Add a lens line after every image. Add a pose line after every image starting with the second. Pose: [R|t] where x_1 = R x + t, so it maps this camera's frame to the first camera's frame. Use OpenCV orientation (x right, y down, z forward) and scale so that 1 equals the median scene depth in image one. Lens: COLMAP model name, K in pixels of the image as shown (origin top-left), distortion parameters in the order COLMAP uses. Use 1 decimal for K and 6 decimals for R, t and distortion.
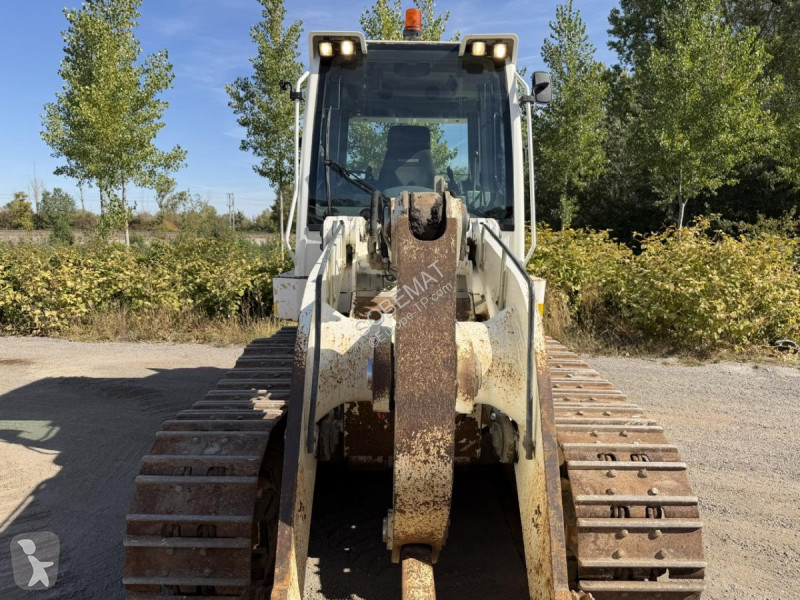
lens RADIAL K [[568.1, 0, 400.0], [0, 568.1, 300.0], [0, 0, 1]] dist [0.064612, -0.091000]
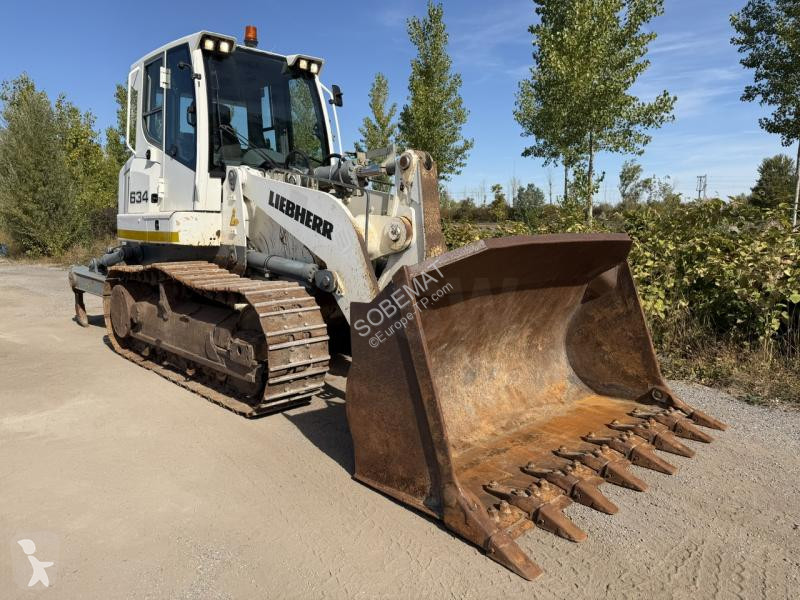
lens RADIAL K [[564.4, 0, 400.6], [0, 564.4, 306.7], [0, 0, 1]] dist [0.059622, -0.065821]
pose [[0.728008, 0.085226, -0.680250, -0.120014], [-0.066985, 0.996338, 0.053139, -0.004648], [0.682288, 0.006881, 0.731051, 0.247572]]
